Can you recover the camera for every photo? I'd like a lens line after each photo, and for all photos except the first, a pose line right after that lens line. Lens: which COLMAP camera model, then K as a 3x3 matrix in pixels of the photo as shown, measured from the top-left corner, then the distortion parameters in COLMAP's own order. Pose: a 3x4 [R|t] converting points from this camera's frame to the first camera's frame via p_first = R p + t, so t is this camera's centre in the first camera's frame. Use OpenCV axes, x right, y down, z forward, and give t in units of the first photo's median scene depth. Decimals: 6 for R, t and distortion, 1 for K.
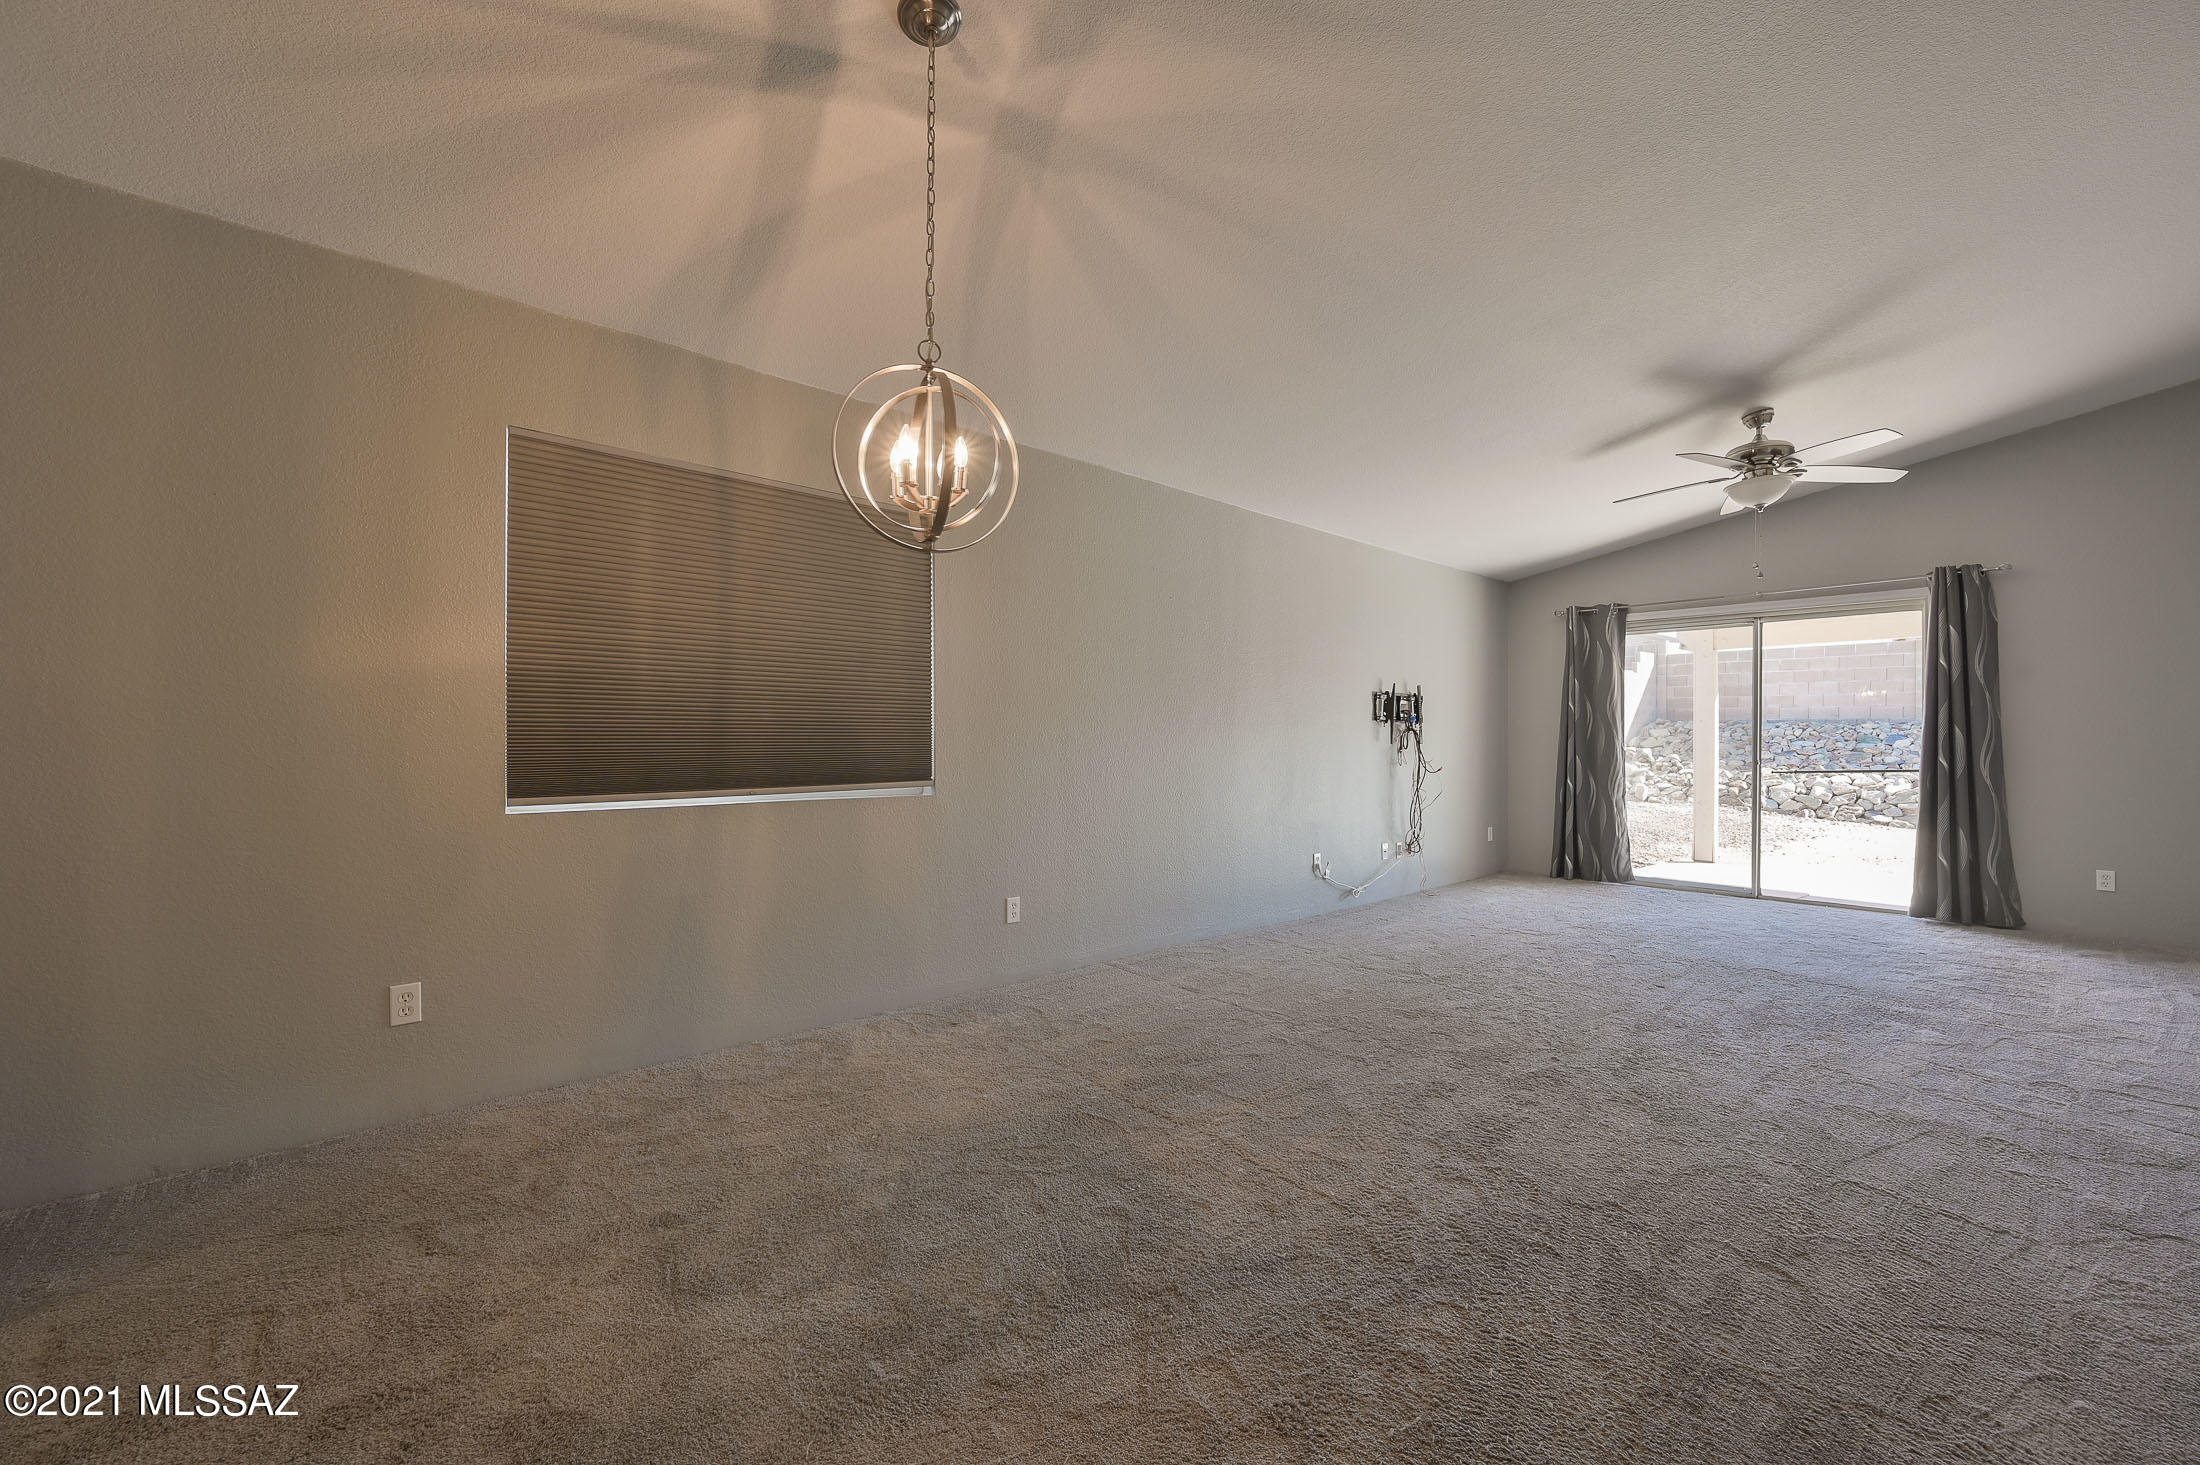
lens RADIAL K [[865.8, 0, 1099.3], [0, 865.8, 741.5], [0, 0, 1]] dist [-0.001457, -0.000244]
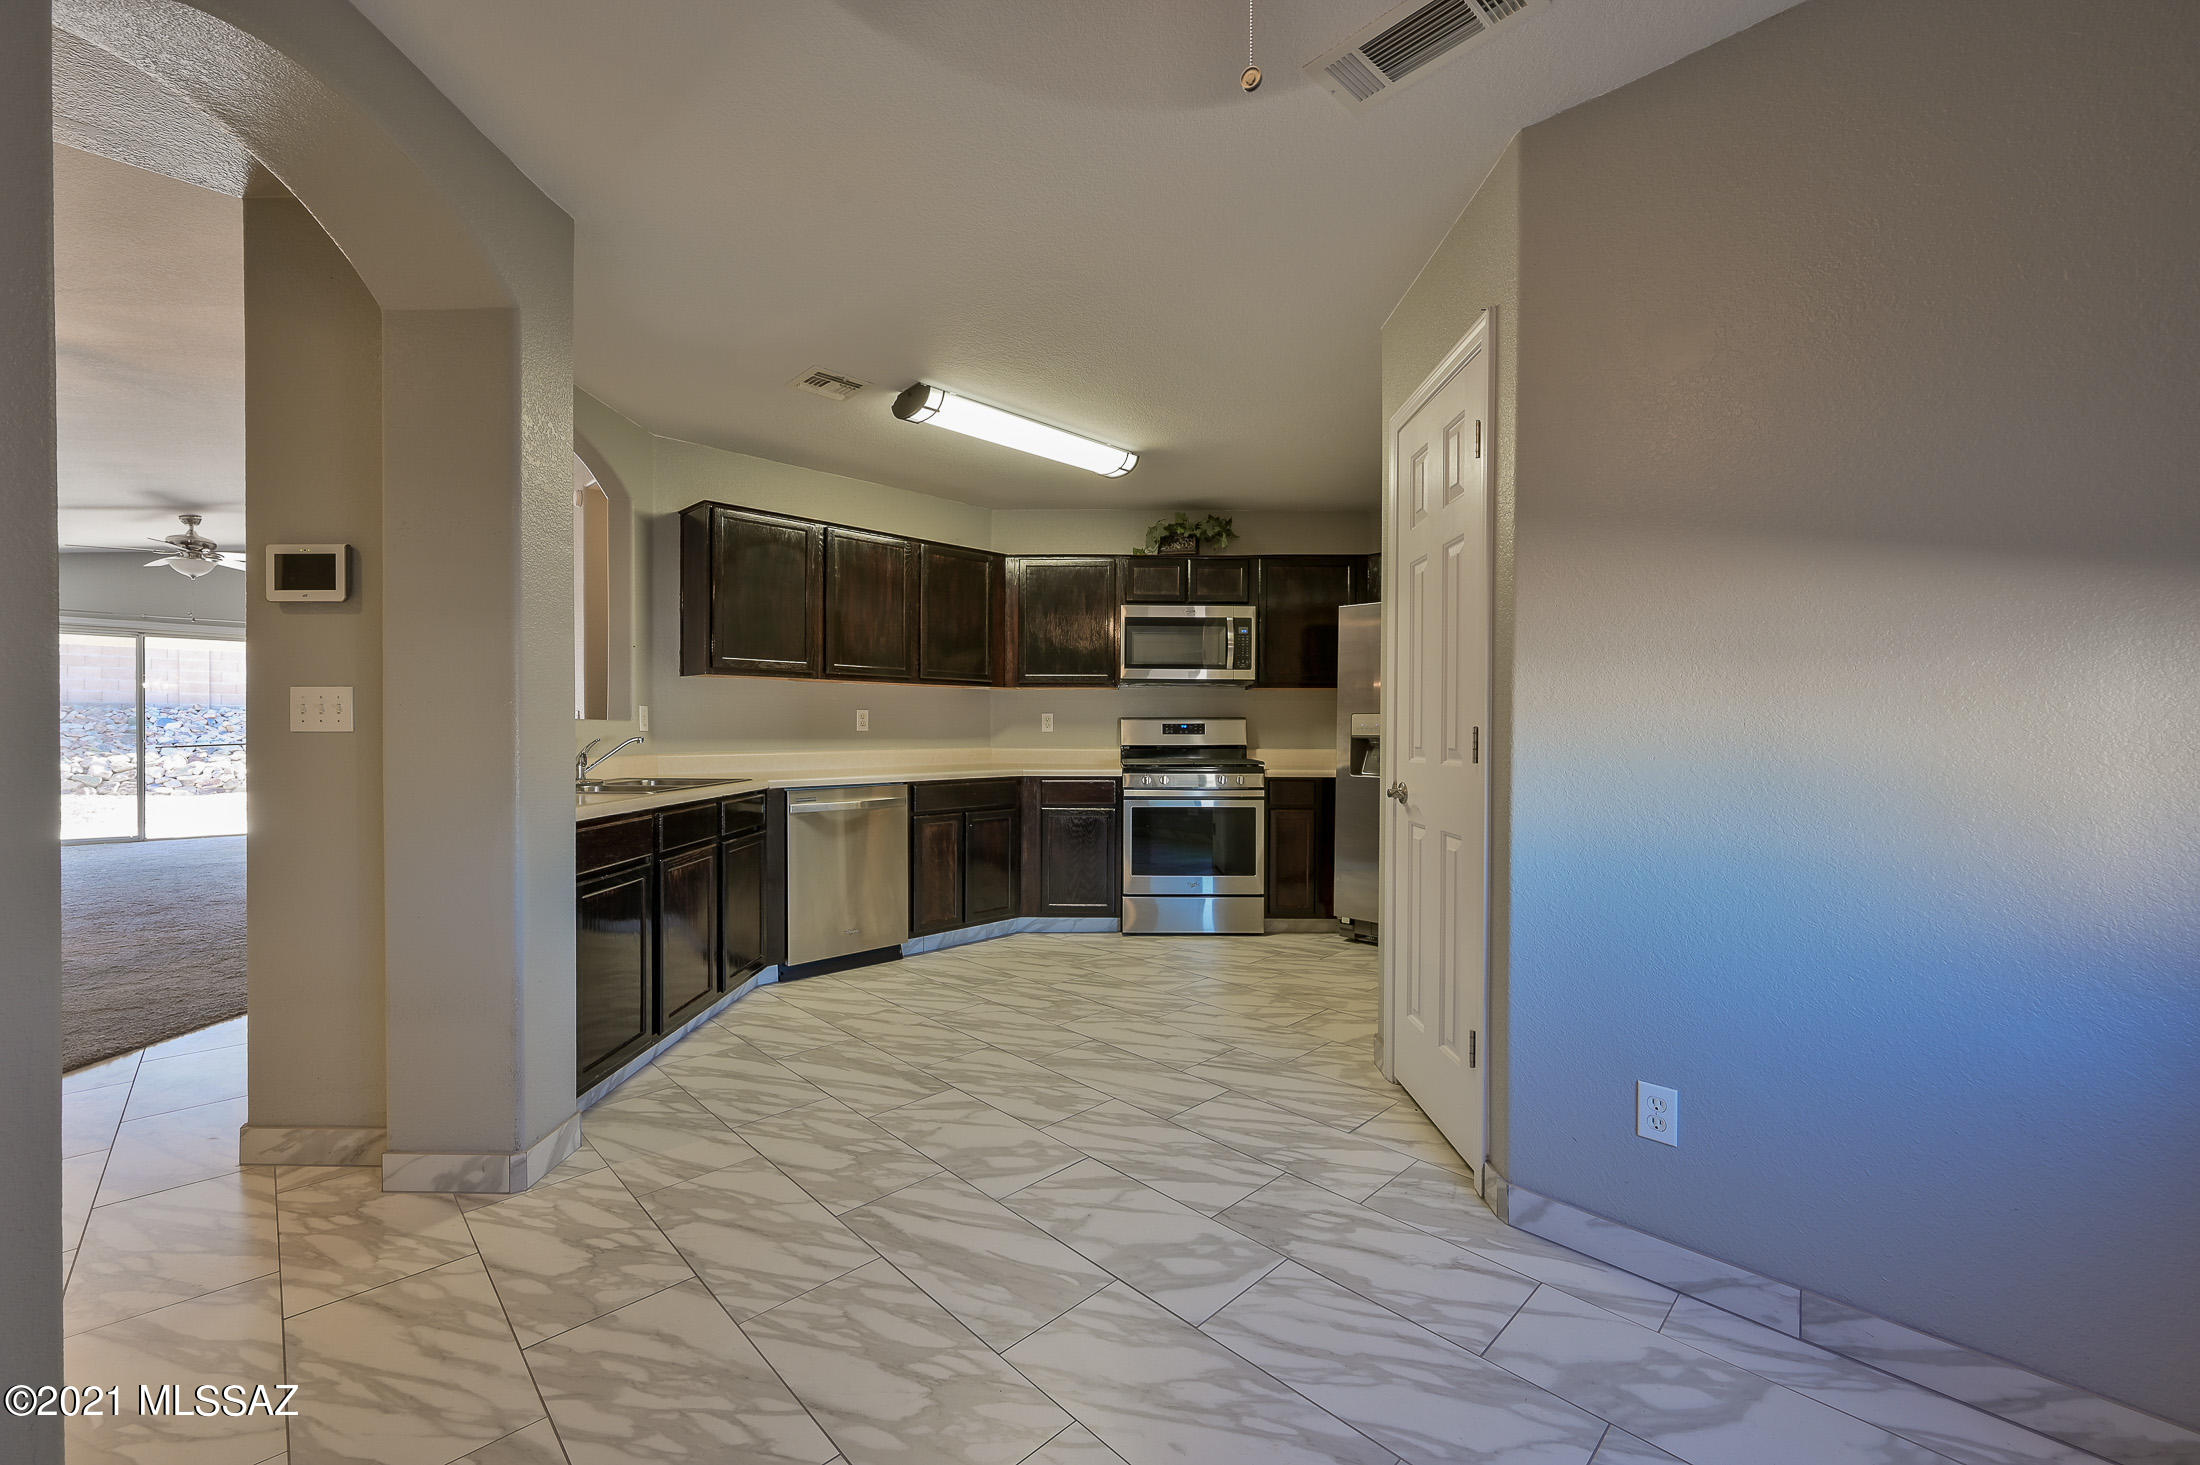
lens RADIAL K [[865.8, 0, 1114.6], [0, 865.8, 736.2], [0, 0, 1]] dist [-0.001457, -0.000244]
pose [[-0.058087, -0.014221, 0.998210, -1.116270], [-0.000343, 0.999899, 0.014225, -0.002692], [-0.998311, 0.000484, -0.058086, -0.721597]]
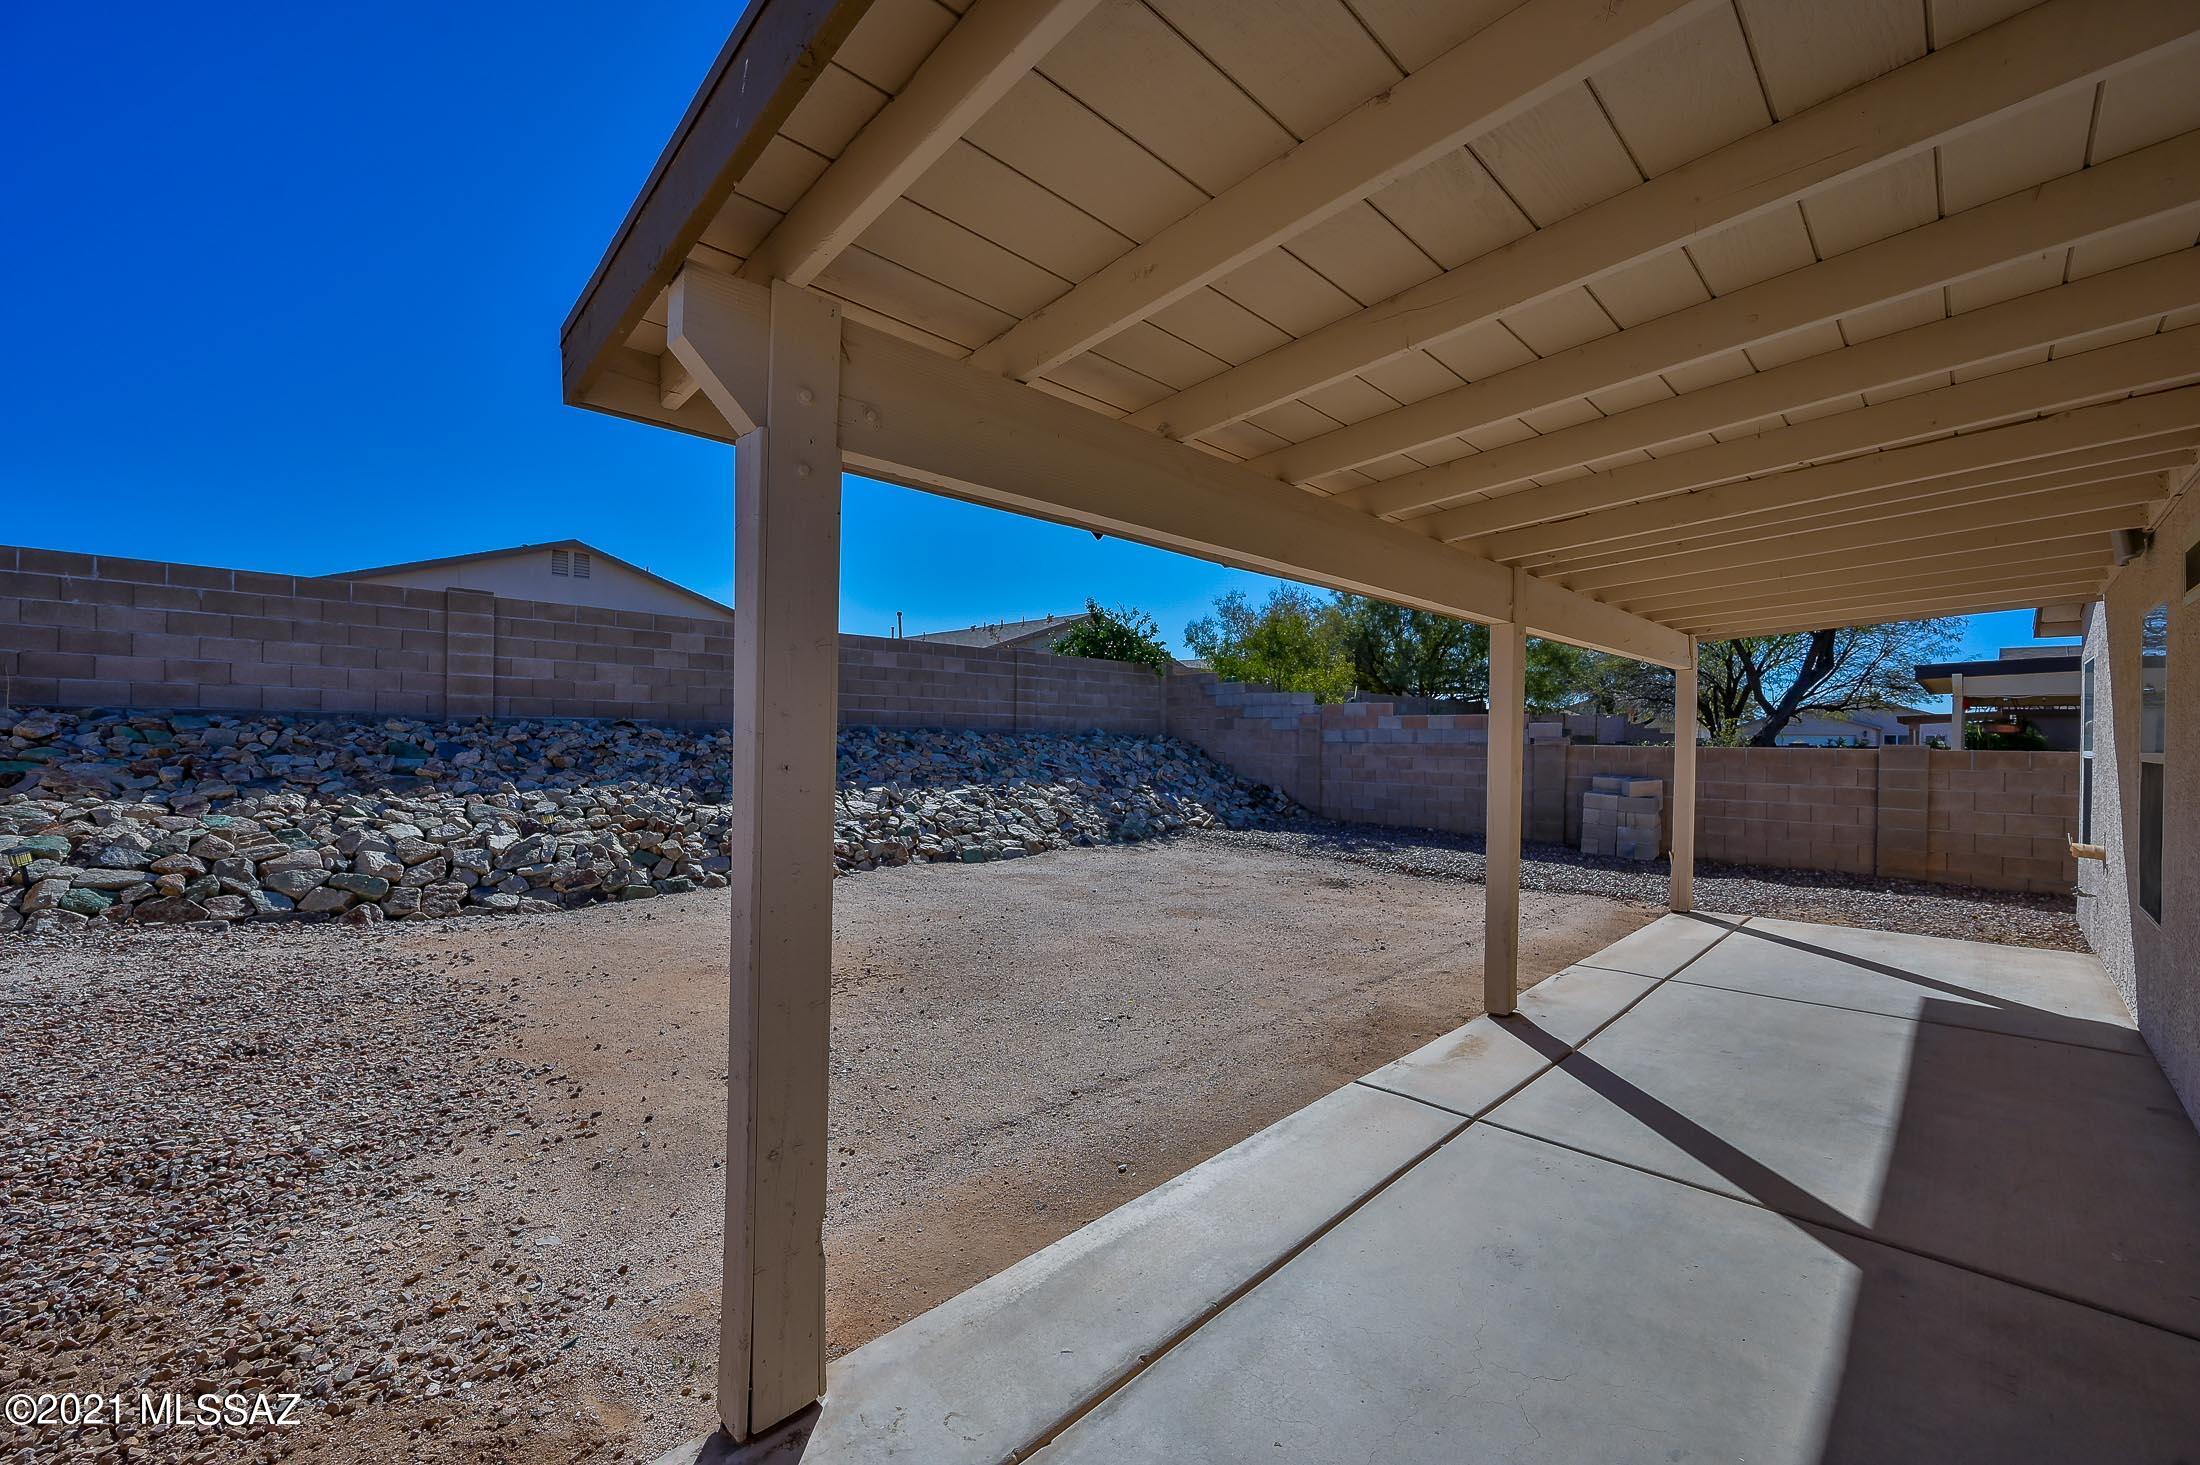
lens RADIAL K [[865.8, 0, 1101.7], [0, 865.8, 734.7], [0, 0, 1]] dist [-0.001457, -0.000244]
pose [[-0.053141, -0.002293, 0.998584, 1.102922], [-0.010974, 0.999938, 0.001712, -0.072242], [-0.998527, -0.010868, -0.053163, 2.147764]]
